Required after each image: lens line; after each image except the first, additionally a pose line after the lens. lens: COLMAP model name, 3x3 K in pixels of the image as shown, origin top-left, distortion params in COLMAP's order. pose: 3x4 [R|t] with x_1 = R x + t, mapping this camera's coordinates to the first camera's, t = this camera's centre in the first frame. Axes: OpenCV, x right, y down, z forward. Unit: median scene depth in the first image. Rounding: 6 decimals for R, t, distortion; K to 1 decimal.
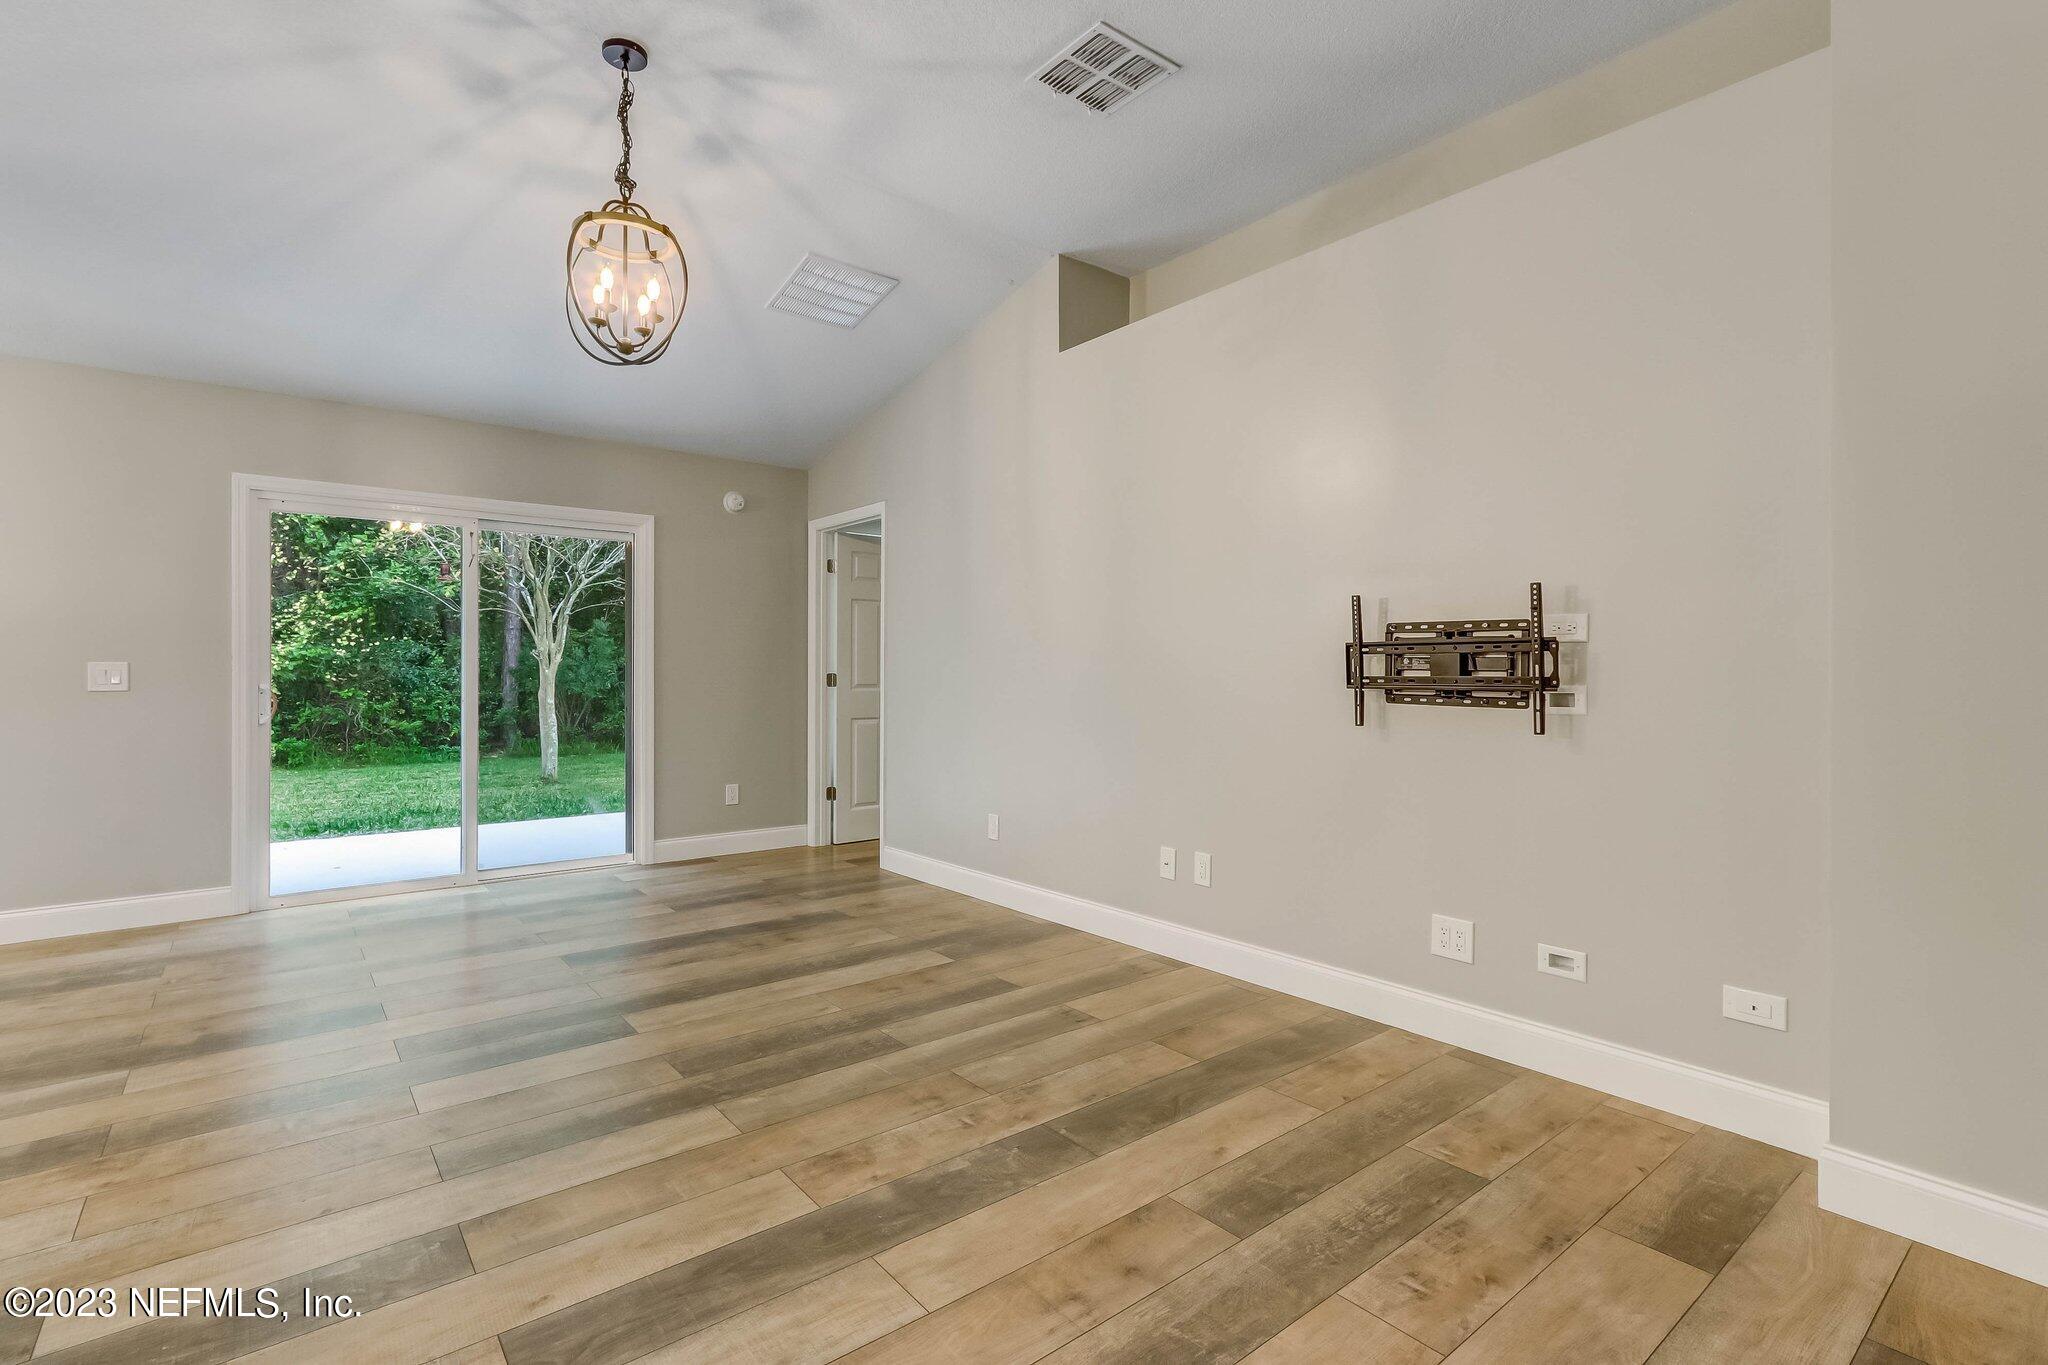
lens RADIAL K [[942.3, 0, 1004.0], [0, 942.3, 680.7], [0, 0, 1]] dist [0.003580, 0.000250]
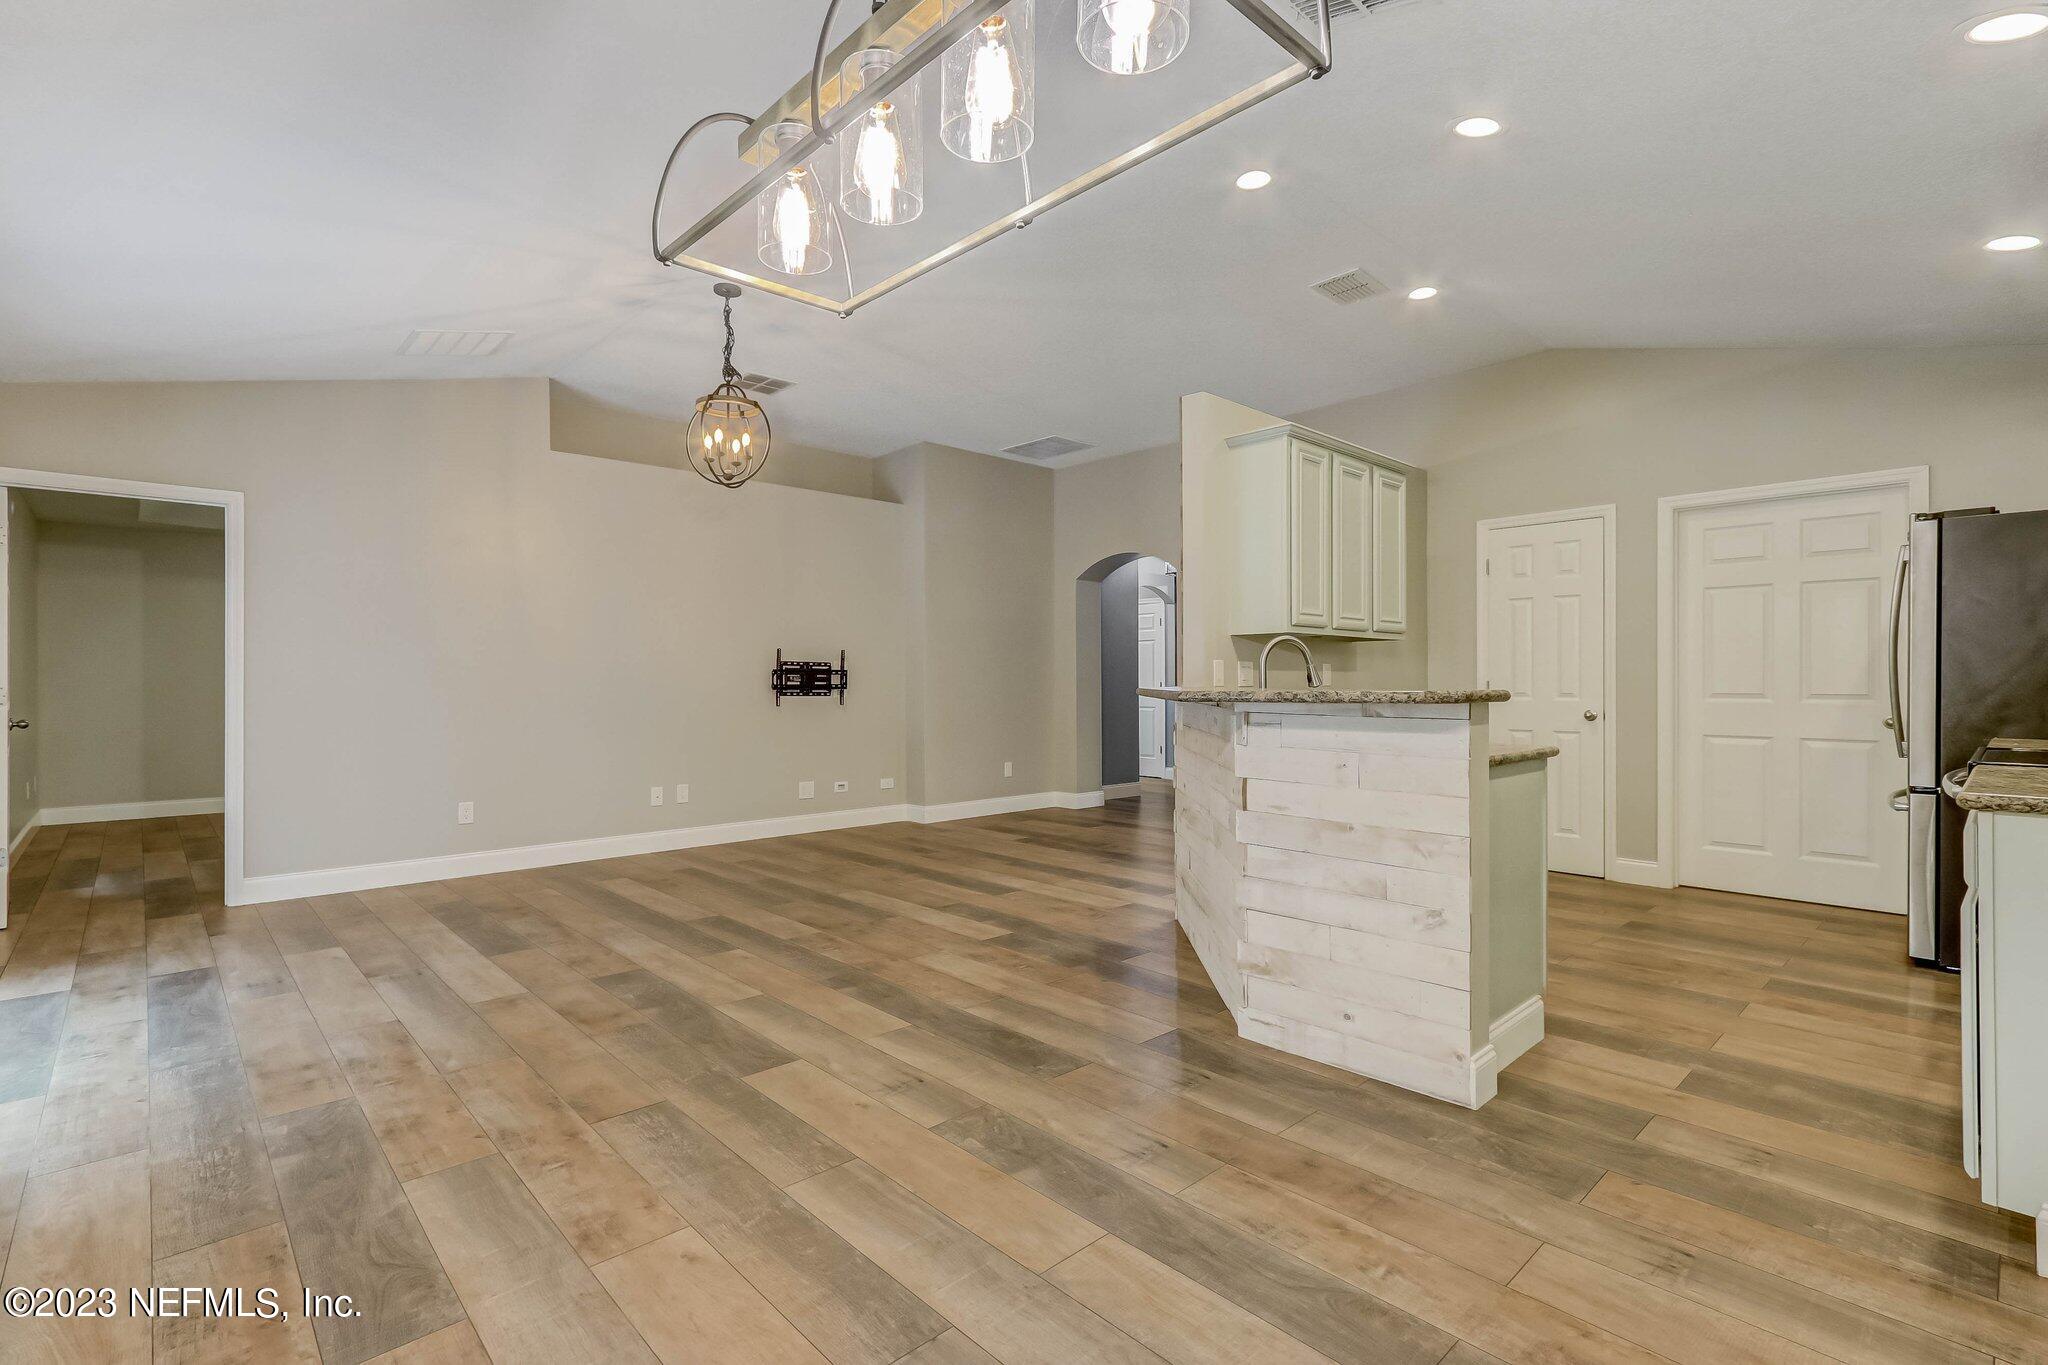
lens RADIAL K [[942.3, 0, 1004.0], [0, 942.3, 680.7], [0, 0, 1]] dist [0.003580, 0.000250]
pose [[-0.075681, 0.003155, 0.997127, -2.020508], [0.010895, 0.999938, -0.002337, -0.002062], [-0.997073, 0.010687, -0.075710, 0.666798]]
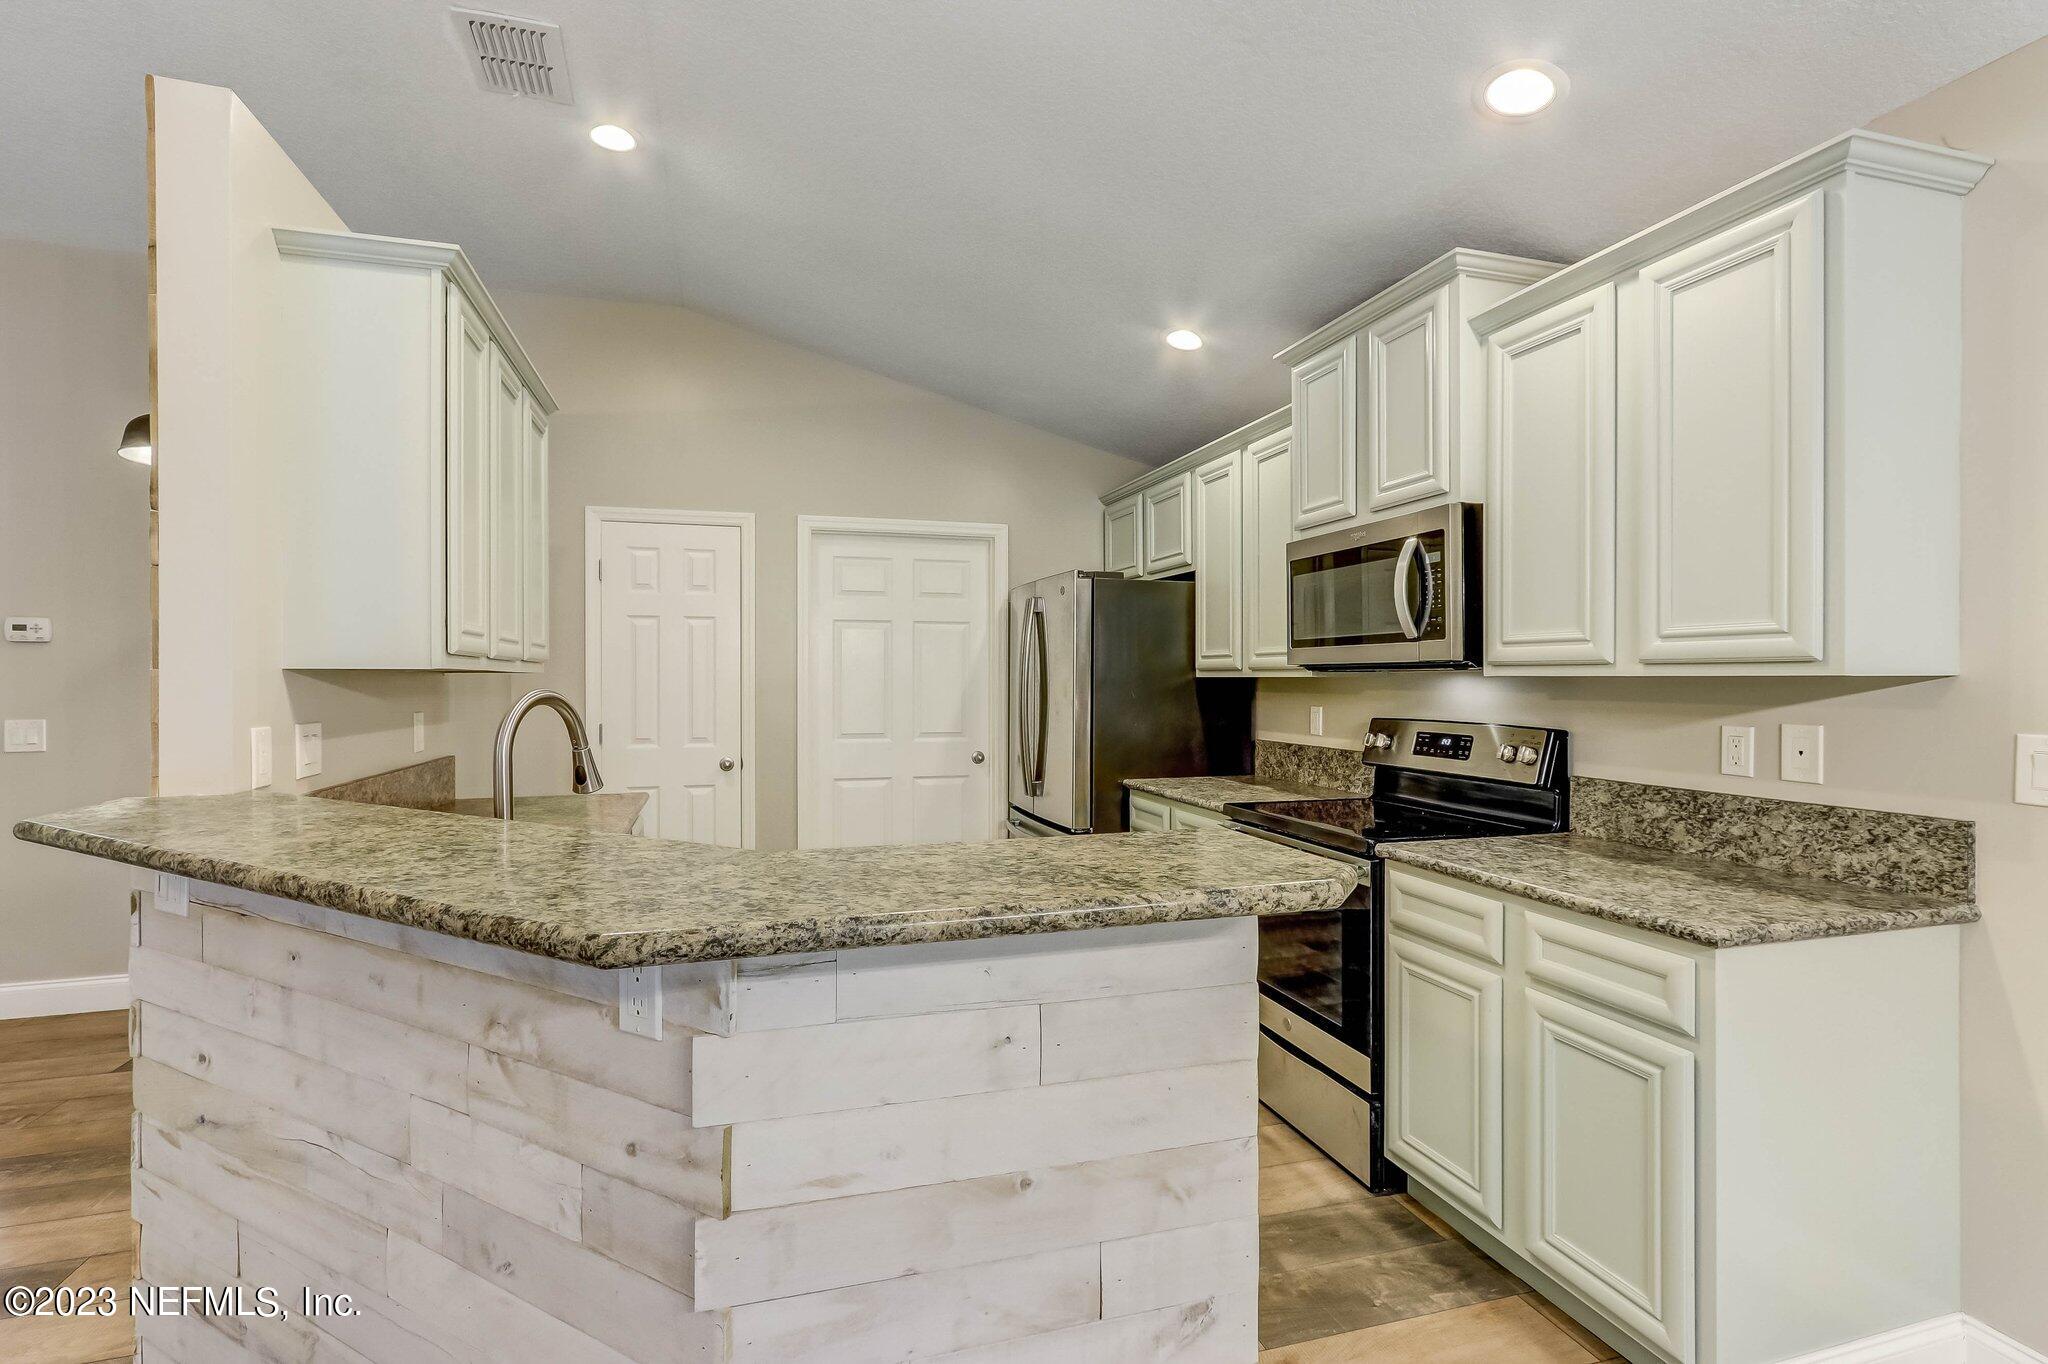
lens RADIAL K [[942.3, 0, 1004.0], [0, 942.3, 680.2], [0, 0, 1]] dist [0.003580, 0.000250]
pose [[-0.926936, 0.002073, 0.375214, -1.251863], [0.005805, 0.999944, 0.008816, -0.072624], [-0.375175, 0.010350, -0.926896, 0.627633]]
